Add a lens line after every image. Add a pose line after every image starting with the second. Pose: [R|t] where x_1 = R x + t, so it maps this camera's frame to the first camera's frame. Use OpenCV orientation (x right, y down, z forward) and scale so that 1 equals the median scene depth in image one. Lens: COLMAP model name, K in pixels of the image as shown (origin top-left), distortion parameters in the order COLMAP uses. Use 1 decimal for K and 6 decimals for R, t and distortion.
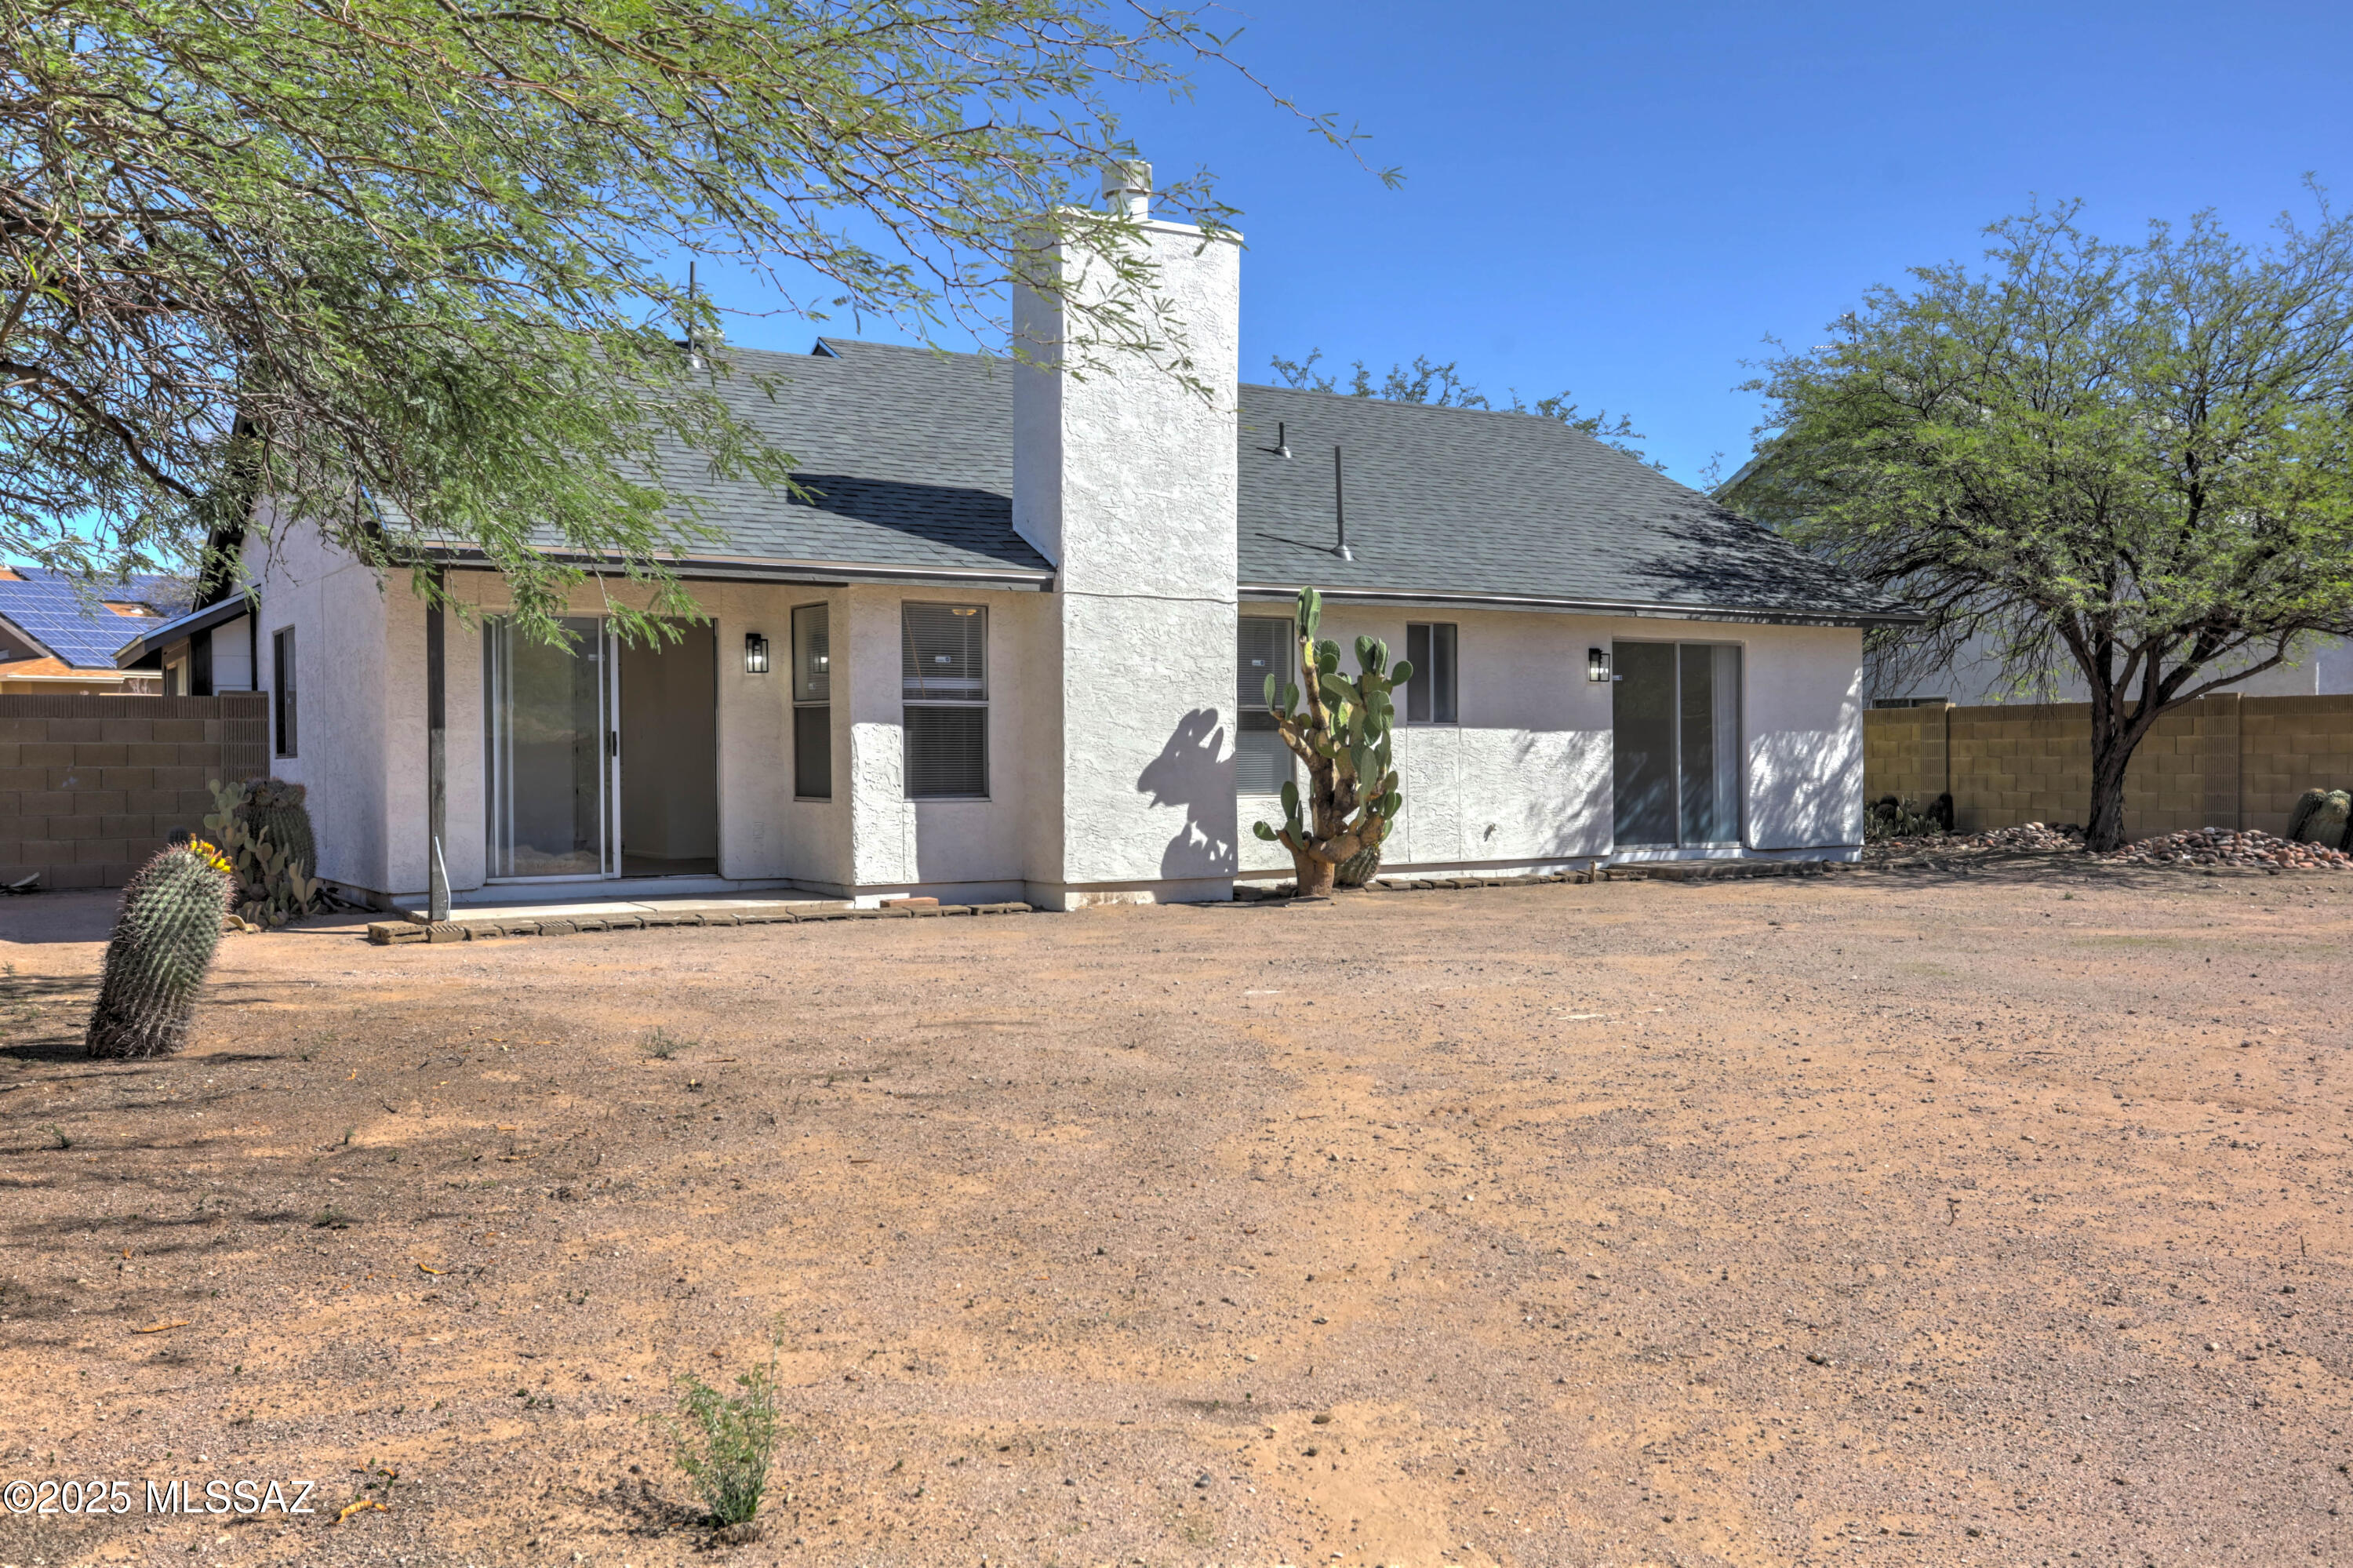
lens RADIAL K [[2158.3, 0, 1177.1], [0, 2158.3, 782.3], [0, 0, 1]] dist [0.015321, 0.000000]
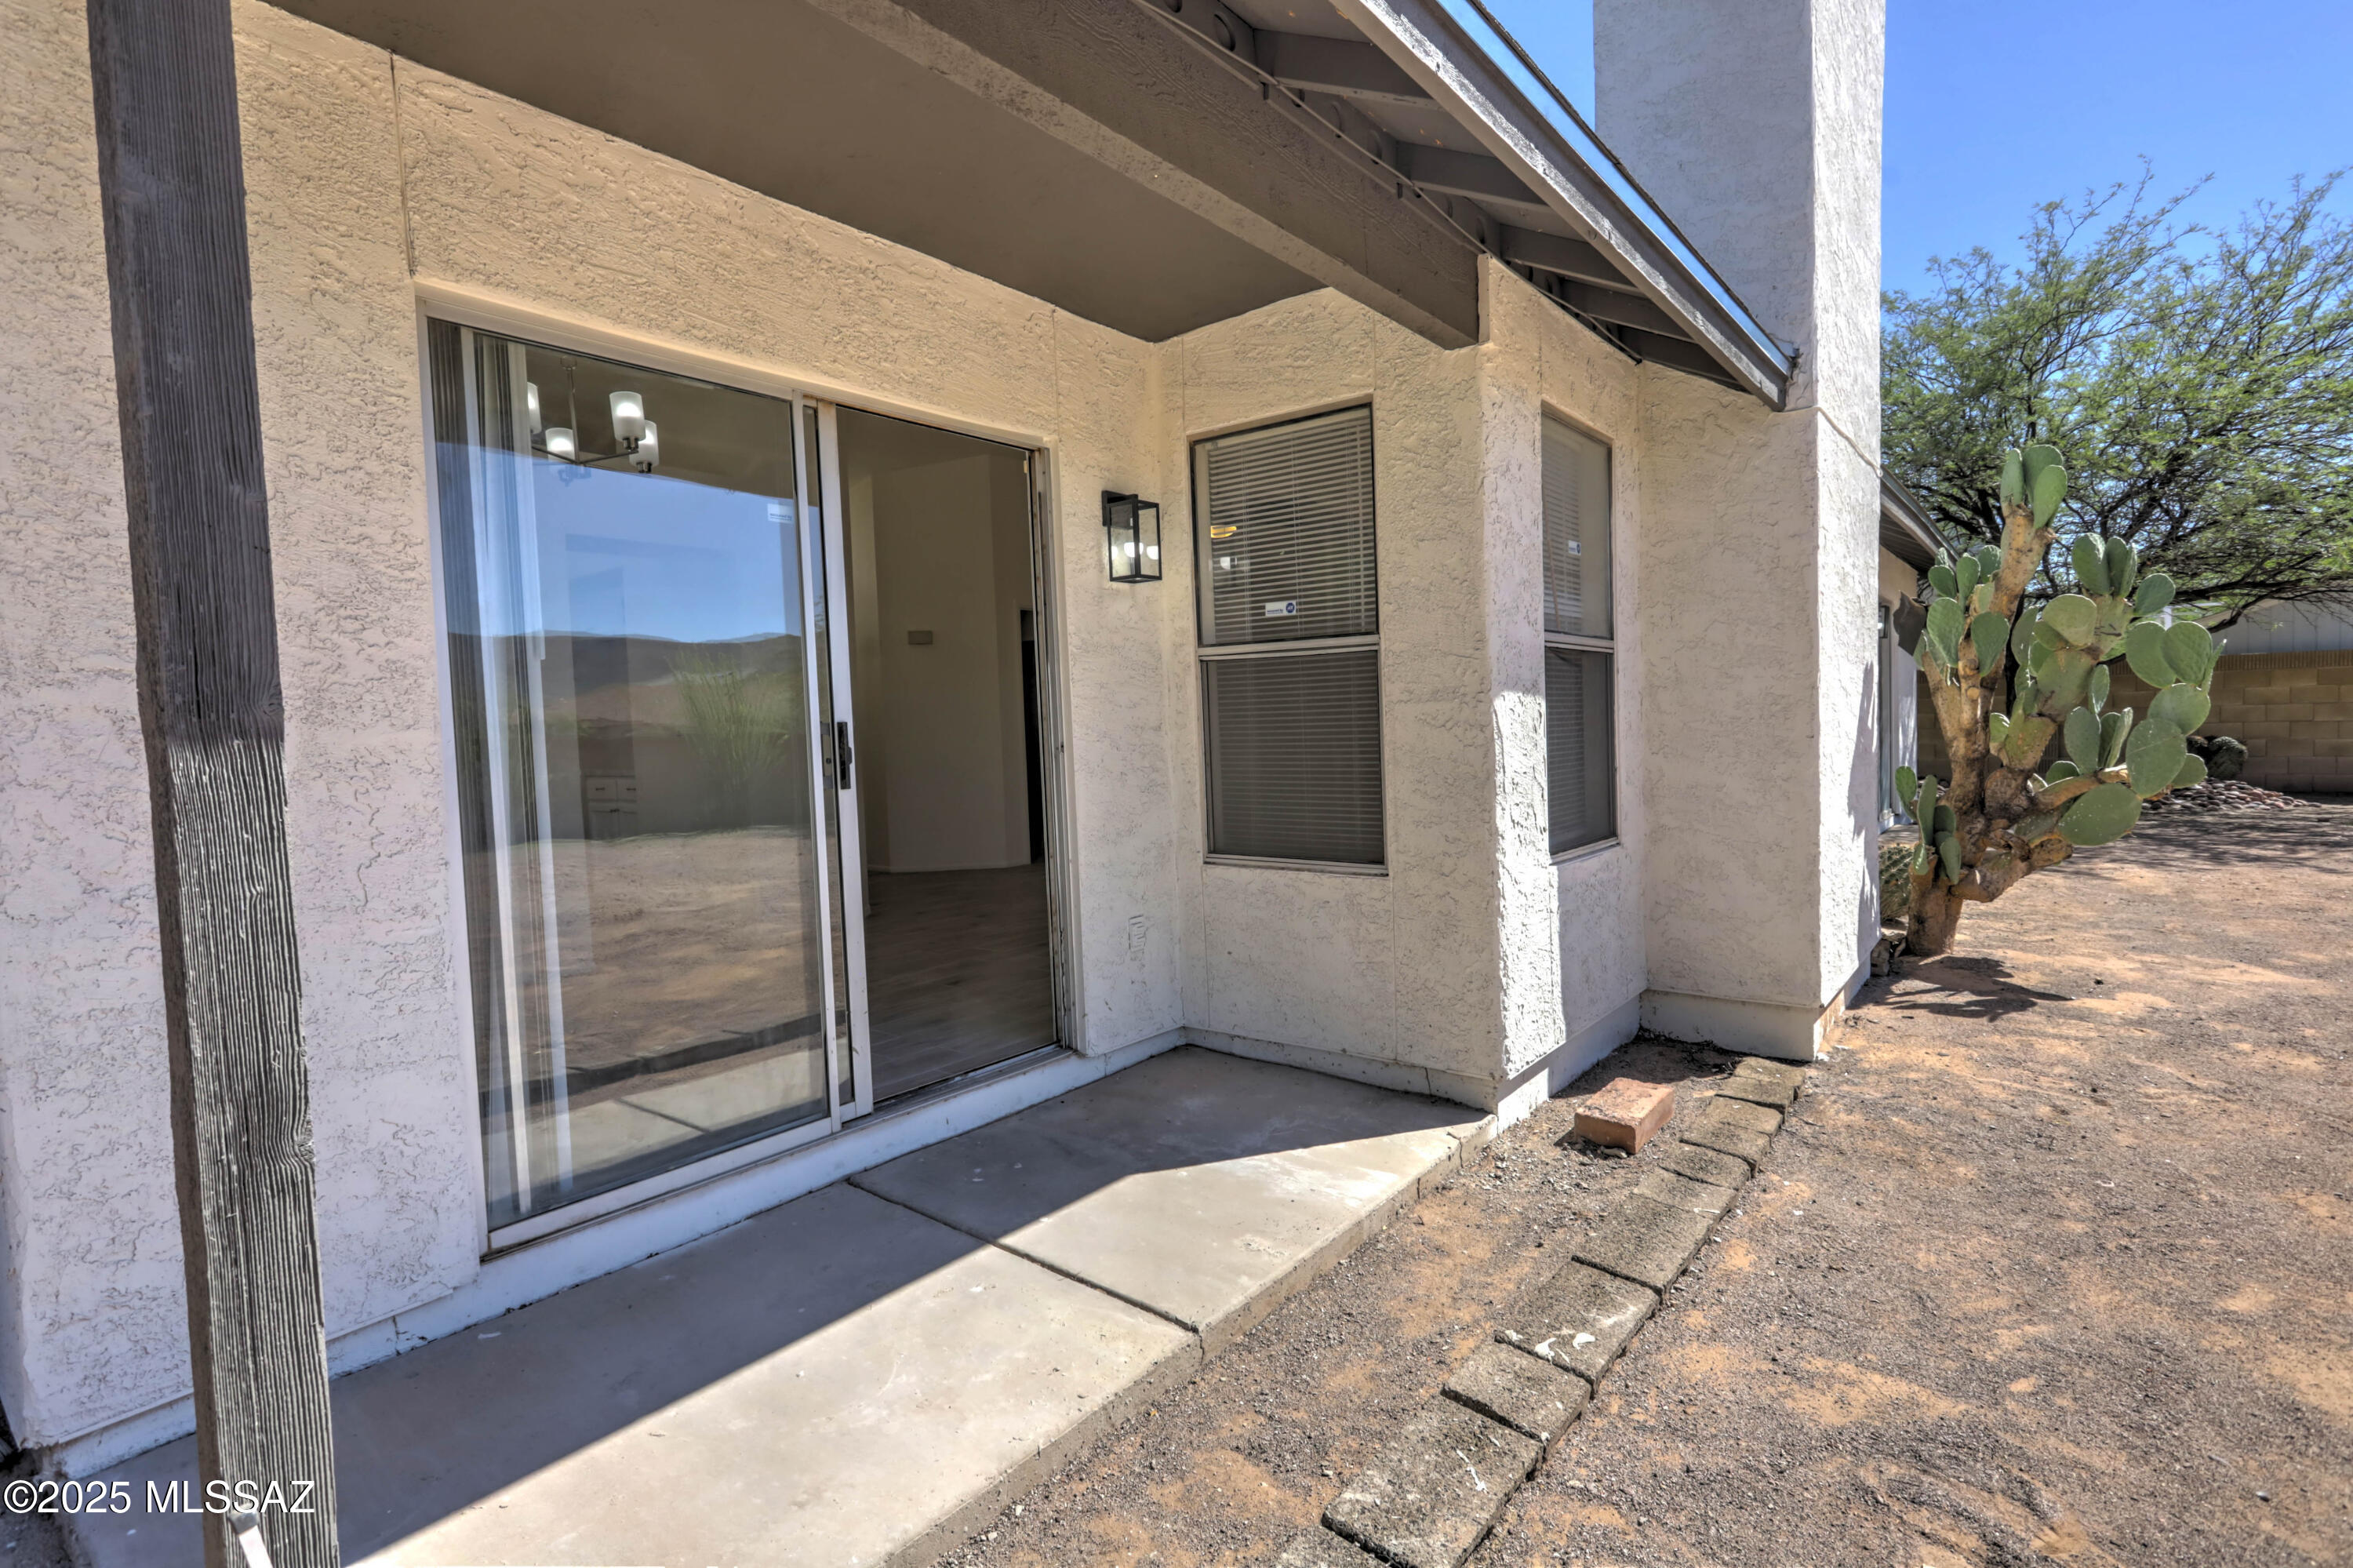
lens RADIAL K [[1109.8, 0, 1176.3], [0, 1109.8, 781.2], [0, 0, 1]] dist [0.009597, 0.000589]
pose [[0.938910, -0.043190, 0.341442, -0.274307], [0.030005, 0.998589, 0.043805, -0.020297], [-0.342852, -0.030884, 0.938882, 0.808721]]
